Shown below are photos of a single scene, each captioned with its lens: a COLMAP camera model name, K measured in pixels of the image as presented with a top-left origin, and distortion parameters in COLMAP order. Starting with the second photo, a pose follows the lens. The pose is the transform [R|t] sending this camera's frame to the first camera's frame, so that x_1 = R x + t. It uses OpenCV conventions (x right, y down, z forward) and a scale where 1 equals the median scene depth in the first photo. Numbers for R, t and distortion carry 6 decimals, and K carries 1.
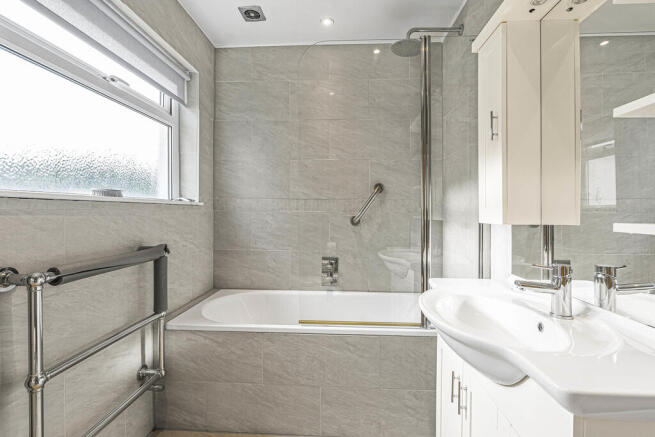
lens RADIAL K [[305.9, 0, 328.9], [0, 305.9, 209.1], [0, 0, 1]] dist [0.001634, 0.000048]
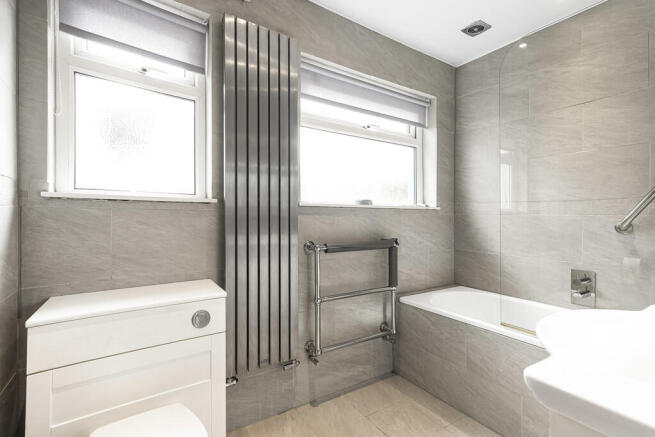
lens RADIAL K [[298.3, 0, 321.0], [0, 298.3, 216.0], [0, 0, 1]] dist [0.000388, 0.000198]
pose [[0.589673, 0.002813, -0.807637, 0.274133], [0.000430, 0.999993, 0.003797, 0.008313], [0.807642, -0.002586, 0.589668, -0.046729]]
